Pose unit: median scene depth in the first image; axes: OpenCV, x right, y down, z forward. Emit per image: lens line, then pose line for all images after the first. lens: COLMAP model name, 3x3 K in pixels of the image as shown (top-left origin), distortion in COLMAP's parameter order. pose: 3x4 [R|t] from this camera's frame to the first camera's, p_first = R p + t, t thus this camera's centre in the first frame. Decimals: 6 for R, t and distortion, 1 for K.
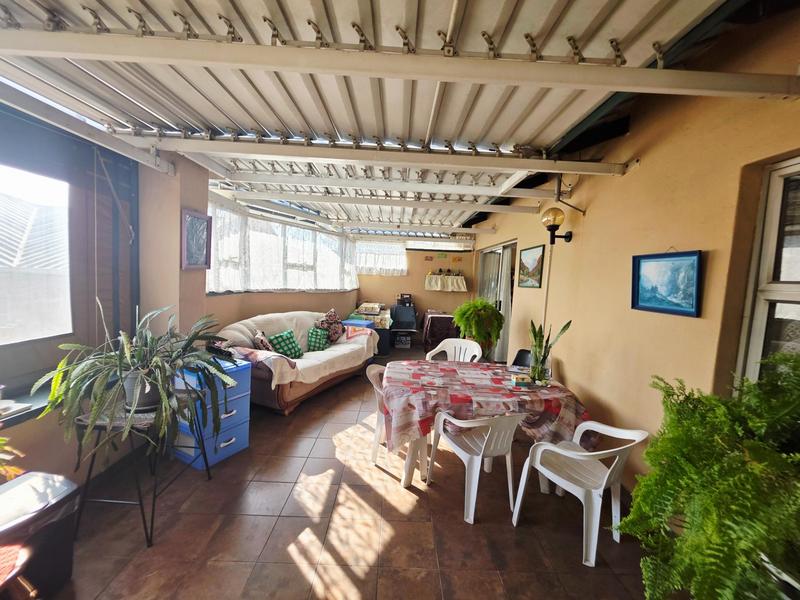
lens RADIAL K [[318.3, 0, 404.3], [0, 318.3, 300.7], [0, 0, 1]] dist [0.002314, -0.000116]
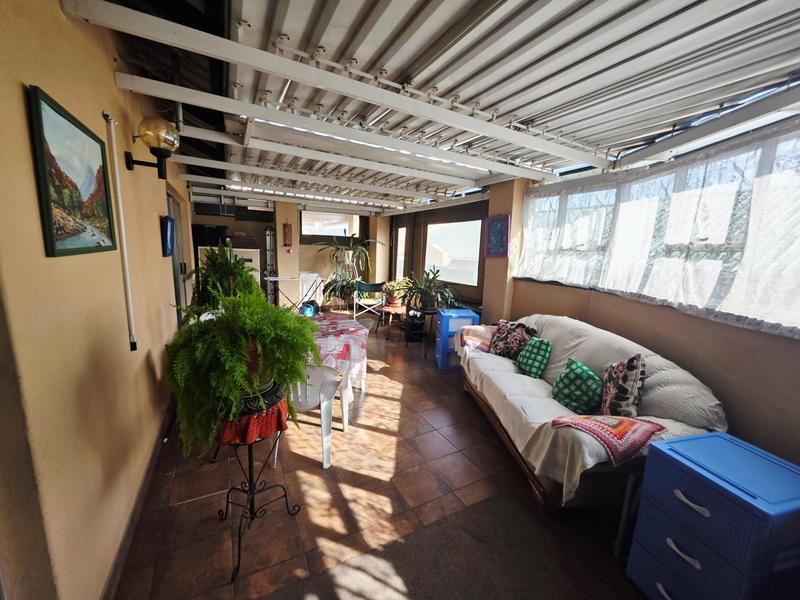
lens RADIAL K [[318.3, 0, 404.3], [0, 318.3, 300.7], [0, 0, 1]] dist [0.002314, -0.000116]
pose [[-0.877000, -0.013002, -0.480314, 0.284796], [-0.127767, 0.969955, 0.207032, -0.109275], [0.463191, 0.242935, -0.852312, 1.542952]]
